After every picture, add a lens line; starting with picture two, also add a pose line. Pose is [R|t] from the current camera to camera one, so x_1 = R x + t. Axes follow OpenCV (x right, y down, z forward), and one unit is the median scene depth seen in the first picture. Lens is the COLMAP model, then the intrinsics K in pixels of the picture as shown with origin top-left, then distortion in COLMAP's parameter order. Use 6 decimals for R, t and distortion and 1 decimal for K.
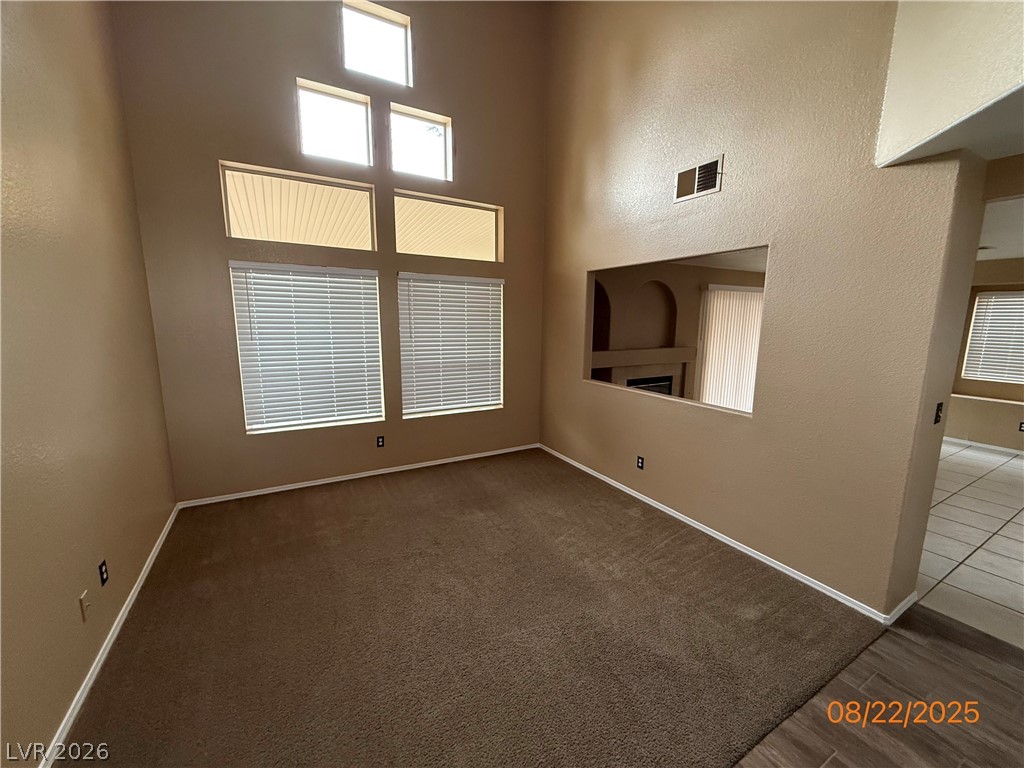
lens RADIAL K [[407.1, 0, 508.8], [0, 407.1, 384.9], [0, 0, 1]] dist [-0.003345, -0.000087]
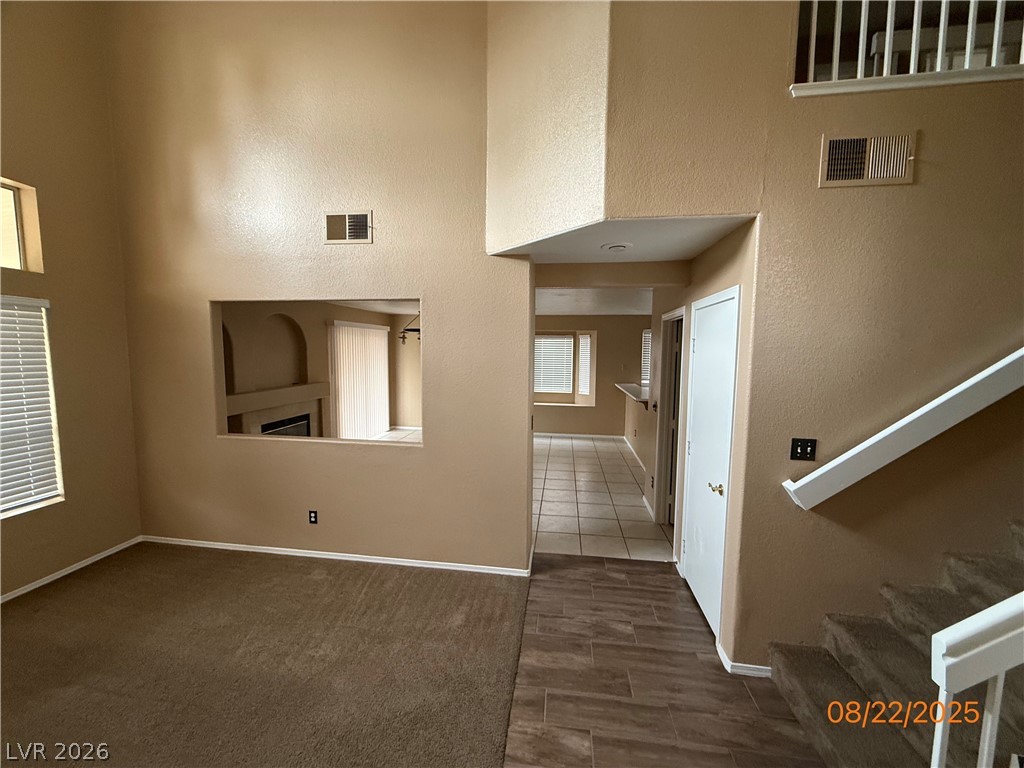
lens RADIAL K [[407.1, 0, 508.8], [0, 407.1, 384.9], [0, 0, 1]] dist [-0.003345, -0.000087]
pose [[0.606798, -0.072448, 0.791548, -0.113318], [0.126531, 0.991943, -0.006208, -0.042380], [-0.784720, 0.103922, 0.611076, 0.078622]]
